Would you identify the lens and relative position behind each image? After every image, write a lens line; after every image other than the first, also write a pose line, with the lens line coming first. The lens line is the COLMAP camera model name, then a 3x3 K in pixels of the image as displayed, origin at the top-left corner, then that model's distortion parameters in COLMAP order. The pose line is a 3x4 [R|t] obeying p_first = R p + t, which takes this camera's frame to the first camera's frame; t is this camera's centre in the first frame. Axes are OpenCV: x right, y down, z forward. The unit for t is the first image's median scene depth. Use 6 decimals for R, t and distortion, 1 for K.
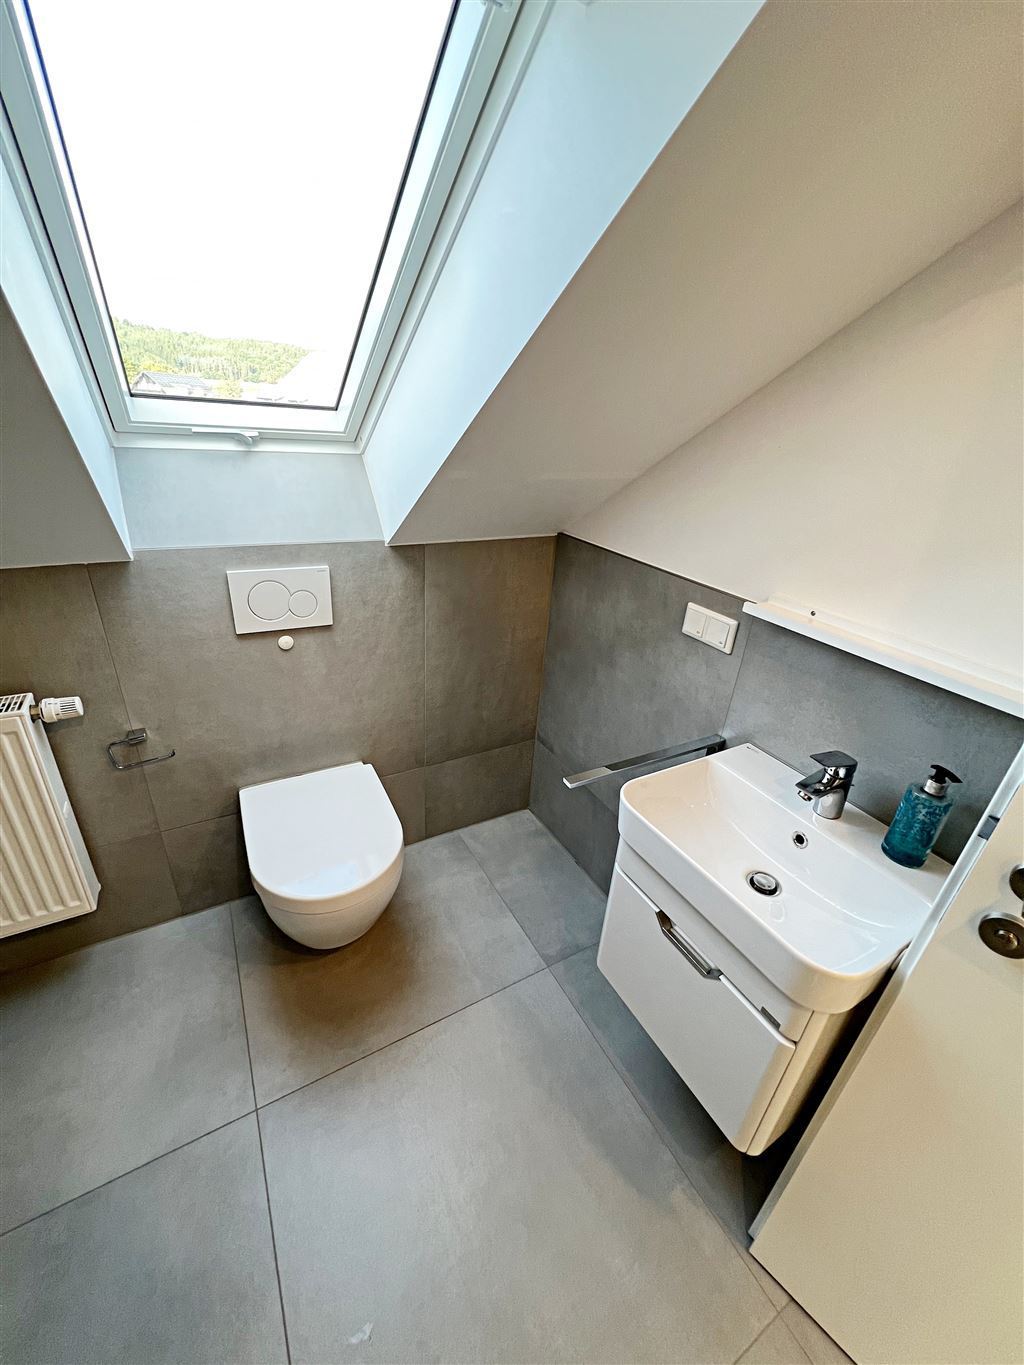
lens RADIAL K [[552.4, 0, 516.1], [0, 552.4, 683.3], [0, 0, 1]] dist [0.000194, -0.000121]
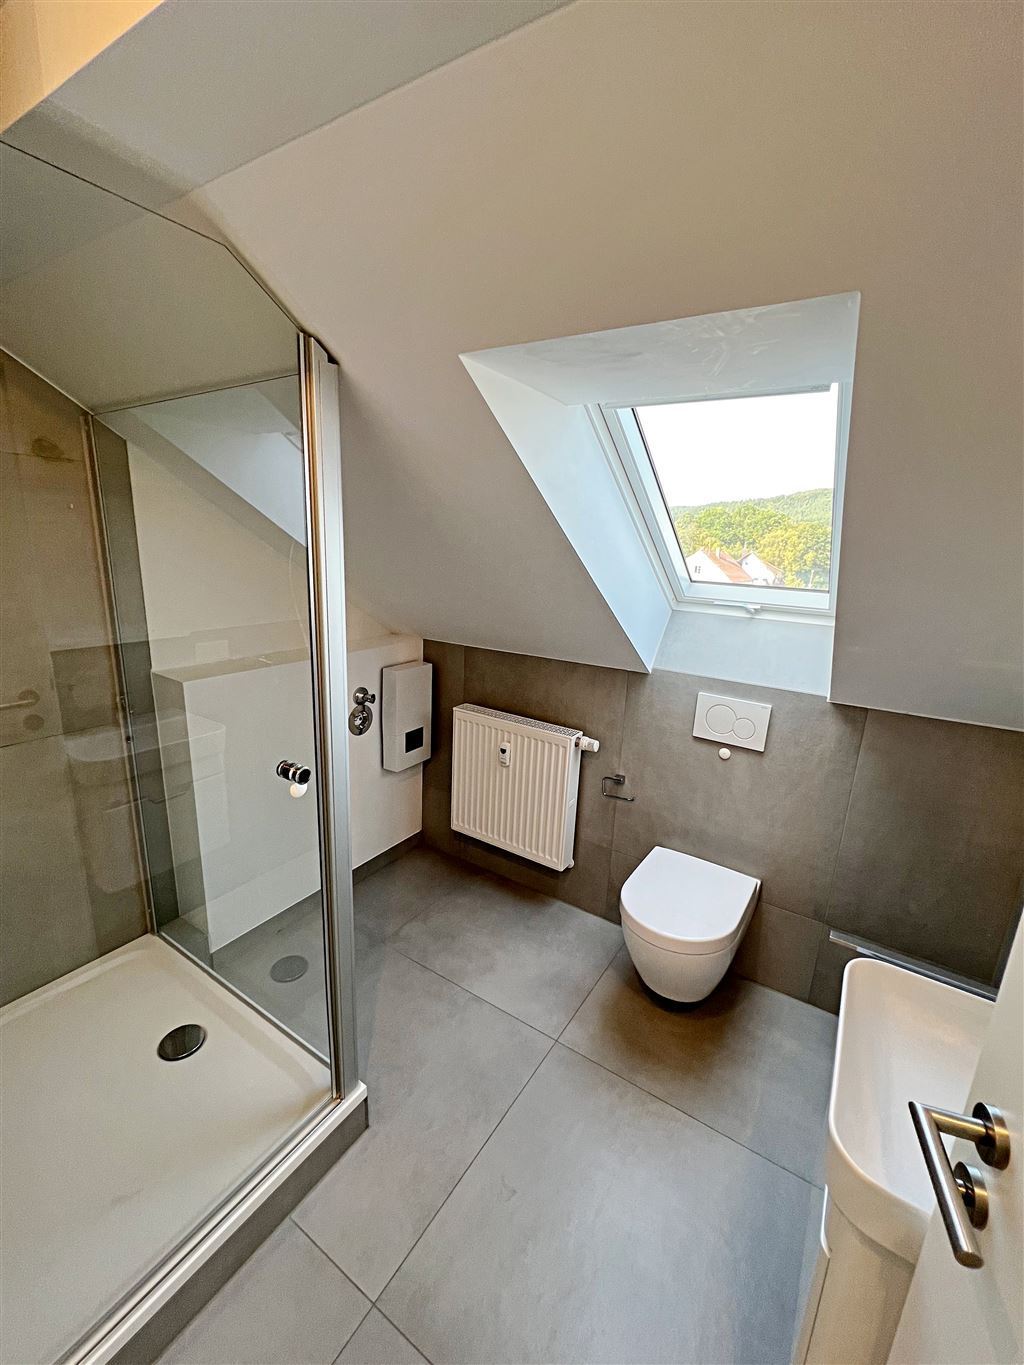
lens RADIAL K [[552.4, 0, 506.5], [0, 552.4, 679.2], [0, 0, 1]] dist [0.000194, -0.000121]
pose [[0.453811, 0.168240, -0.875072, 0.475757], [-0.402492, 0.914834, -0.032848, 0.016351], [0.795019, 0.367116, 0.482877, -0.108460]]
